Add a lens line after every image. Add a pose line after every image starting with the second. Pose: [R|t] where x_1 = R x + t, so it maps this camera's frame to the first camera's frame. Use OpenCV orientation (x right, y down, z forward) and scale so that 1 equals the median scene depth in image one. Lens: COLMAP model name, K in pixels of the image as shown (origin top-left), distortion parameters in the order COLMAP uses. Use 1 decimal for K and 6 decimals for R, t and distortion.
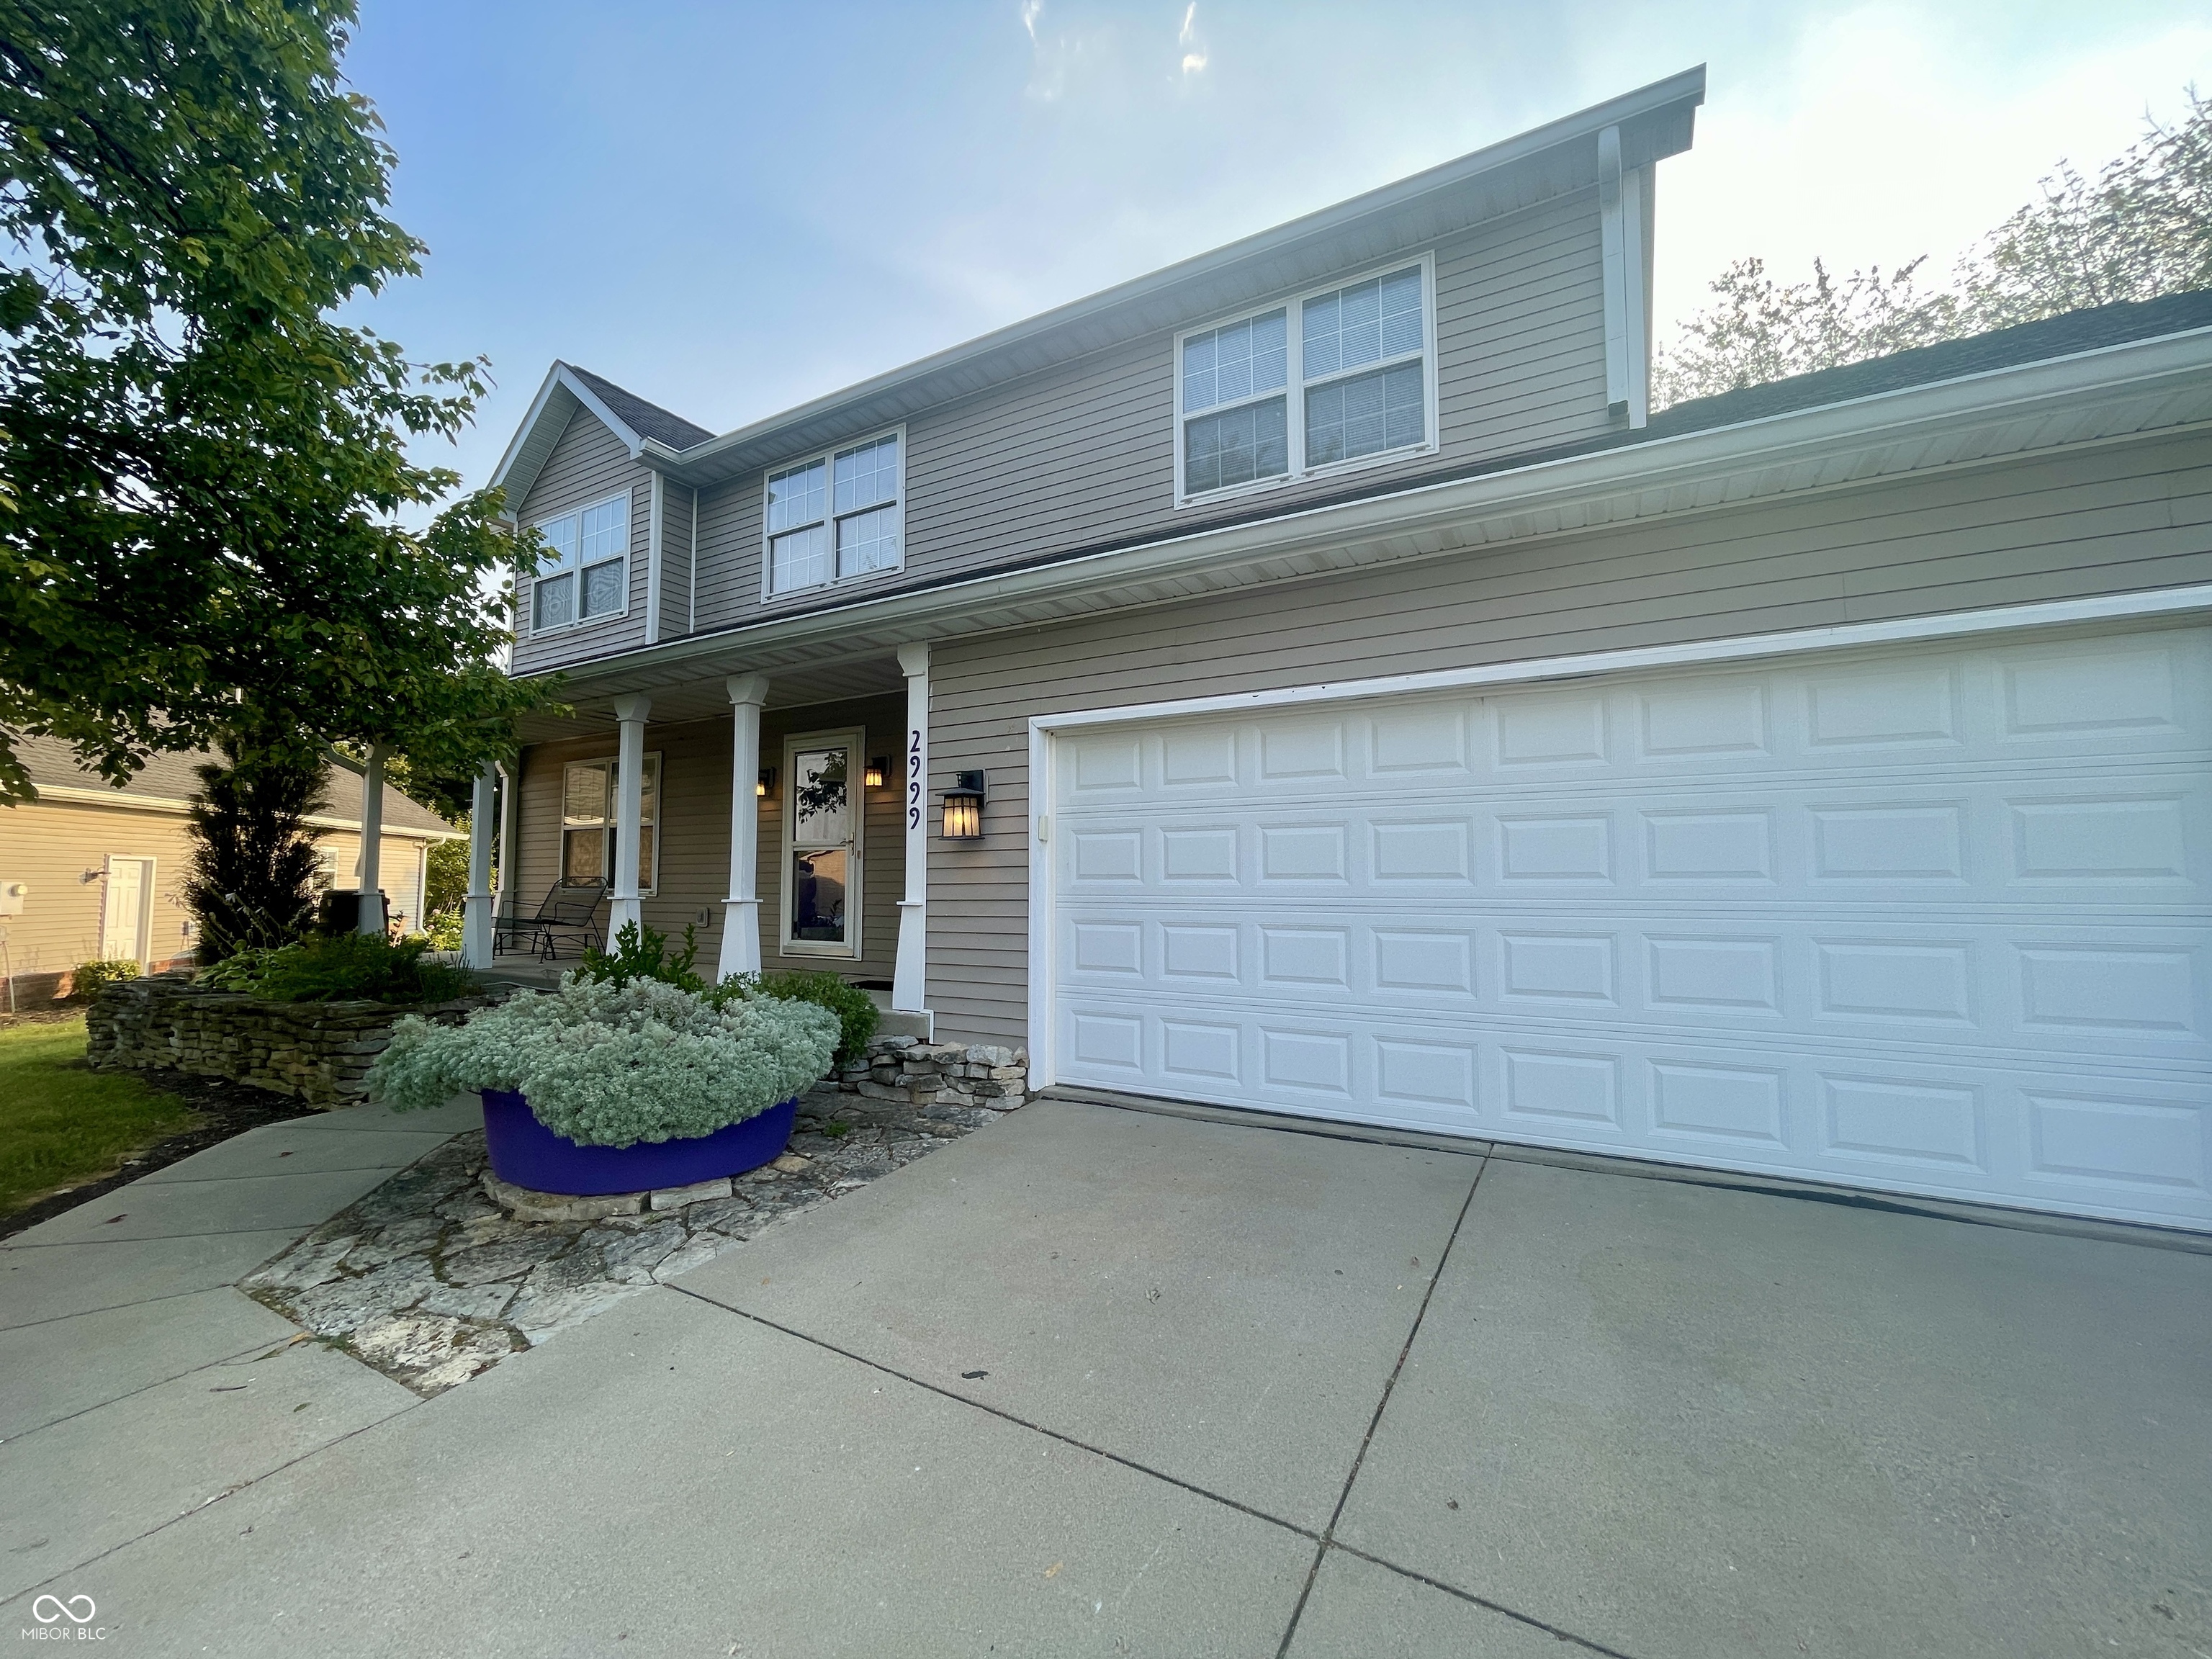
lens RADIAL K [[903.0, 0, 1098.5], [0, 903.0, 826.8], [0, 0, 1]] dist [-0.003067, 0.001131]
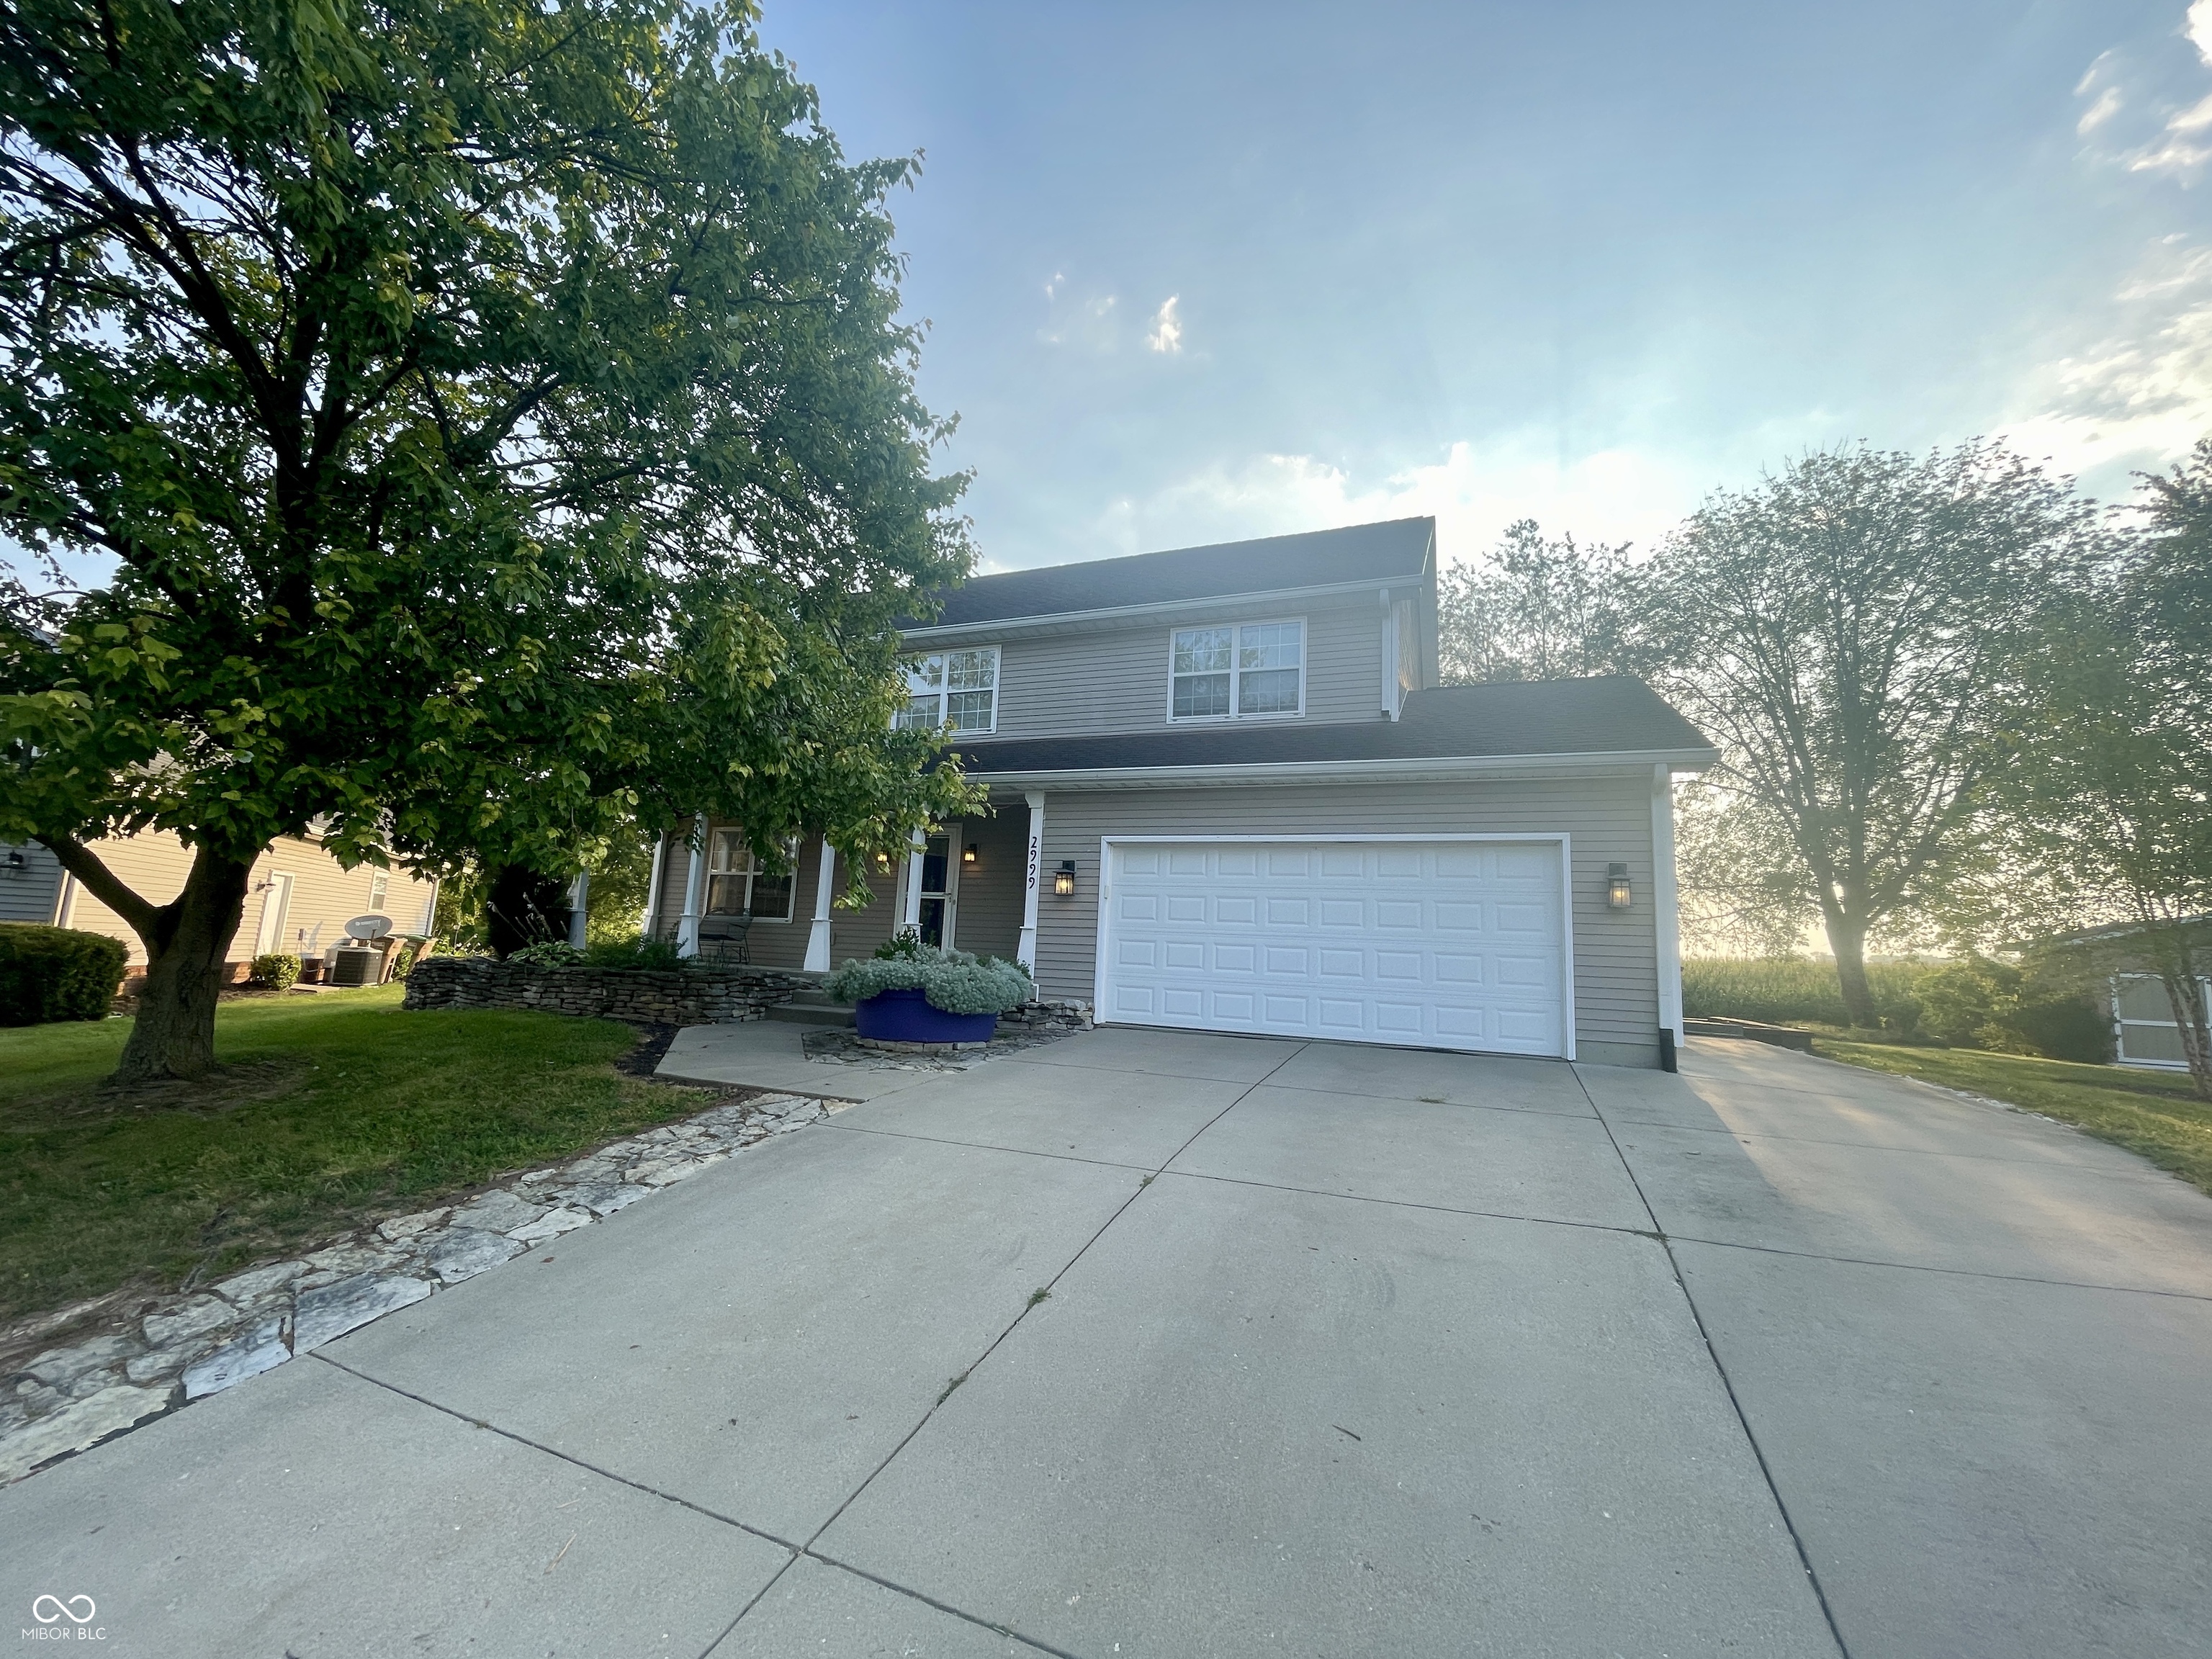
lens RADIAL K [[903.0, 0, 1105.9], [0, 903.0, 825.5], [0, 0, 1]] dist [-0.003067, 0.001131]
pose [[0.988317, 0.069044, 0.135877, -0.315862], [-0.057569, 0.994574, -0.086646, 0.025936], [-0.141123, 0.077811, 0.986930, -0.899163]]
